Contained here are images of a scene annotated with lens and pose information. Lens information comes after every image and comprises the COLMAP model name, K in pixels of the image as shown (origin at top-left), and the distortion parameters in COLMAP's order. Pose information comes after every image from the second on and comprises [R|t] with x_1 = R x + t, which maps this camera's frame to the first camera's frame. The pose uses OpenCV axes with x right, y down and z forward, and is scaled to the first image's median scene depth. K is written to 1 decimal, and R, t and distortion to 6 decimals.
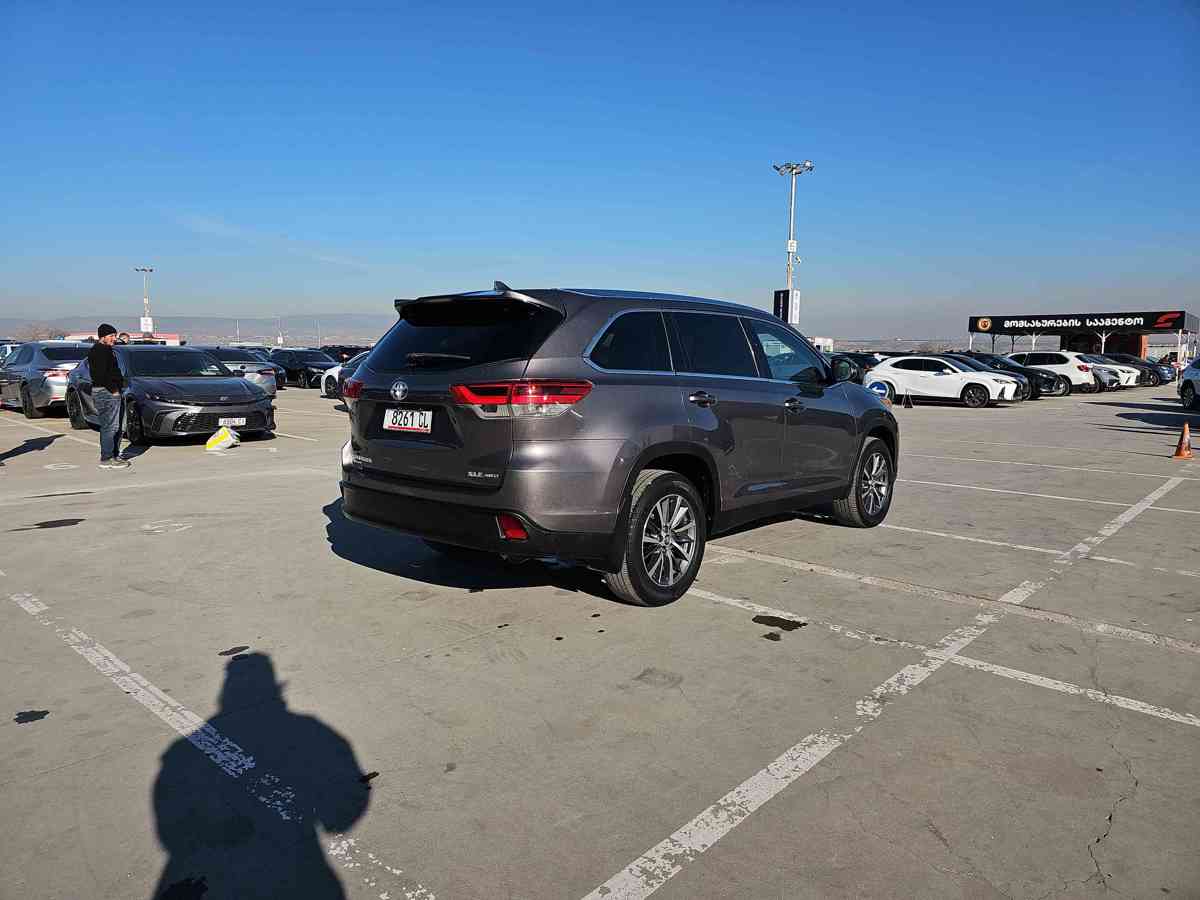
lens RADIAL K [[777.8, 0, 594.0], [0, 777.8, 453.3], [0, 0, 1]] dist [0.049400, -0.038169]
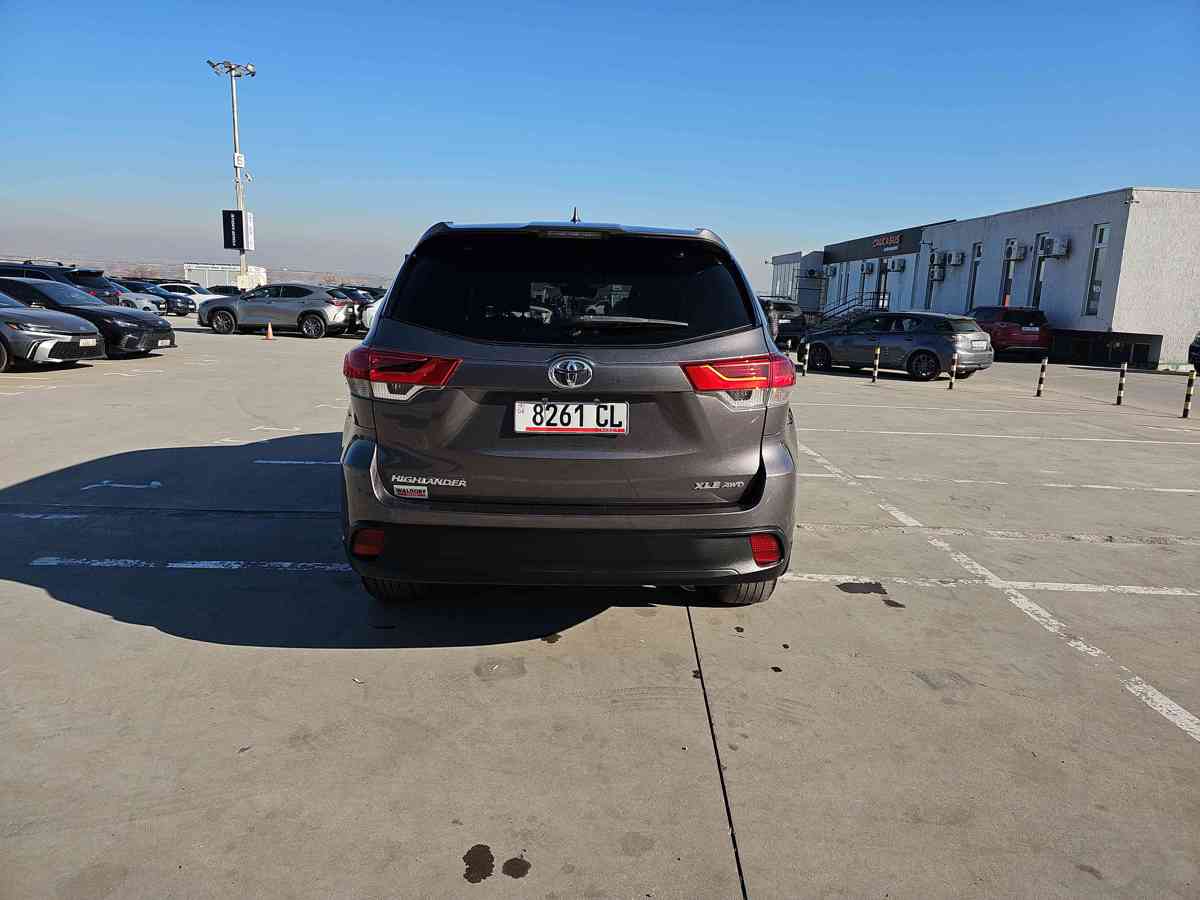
lens RADIAL K [[777.8, 0, 594.0], [0, 777.8, 453.3], [0, 0, 1]] dist [0.049400, -0.038169]
pose [[0.741172, -0.114381, 0.661499, -0.667526], [0.056922, 0.992537, 0.107843, -0.082572], [-0.668898, -0.042276, 0.742151, 0.498767]]
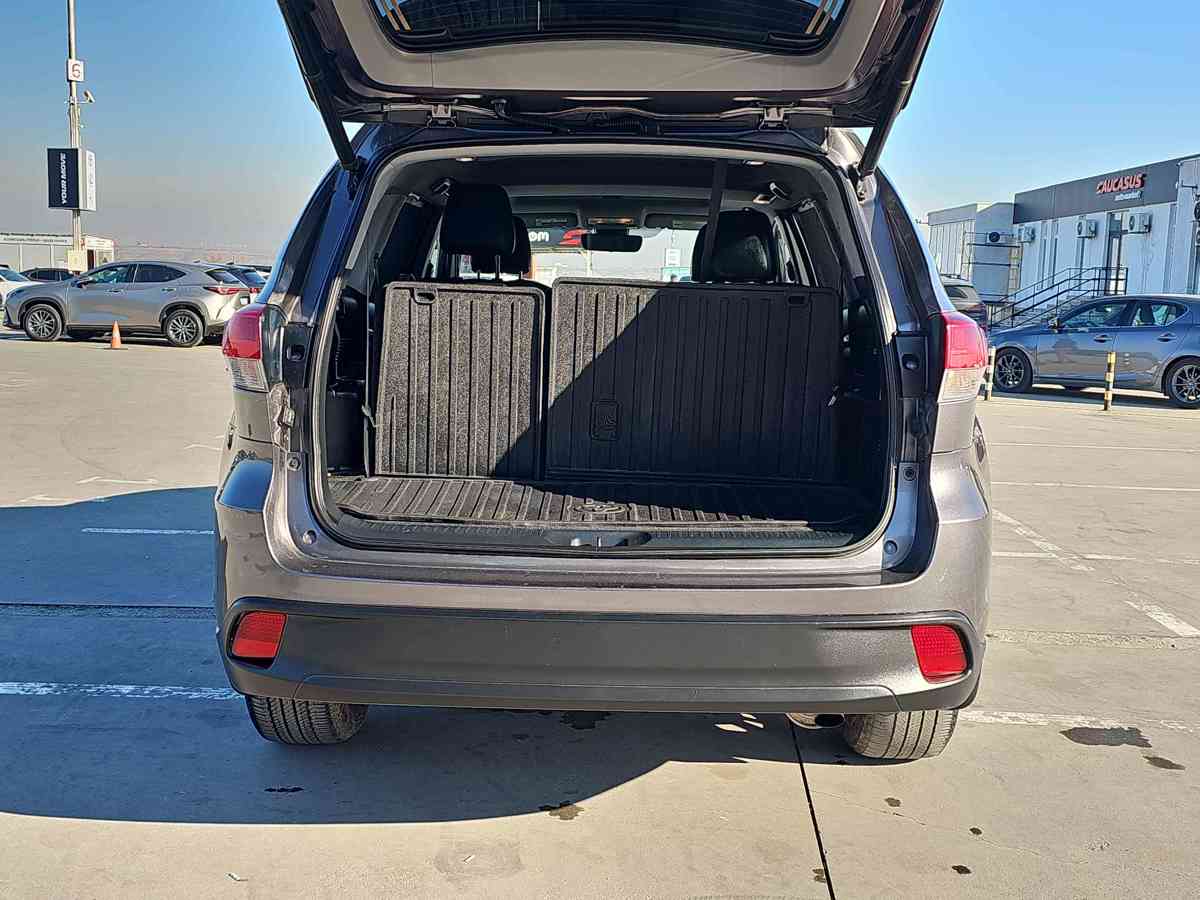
lens RADIAL K [[777.8, 0, 594.0], [0, 777.8, 453.3], [0, 0, 1]] dist [0.049400, -0.038169]
pose [[0.866085, -0.070450, 0.494908, -0.409601], [0.078518, 0.996903, 0.004502, -0.042081], [-0.493693, 0.034960, 0.868934, 0.657916]]
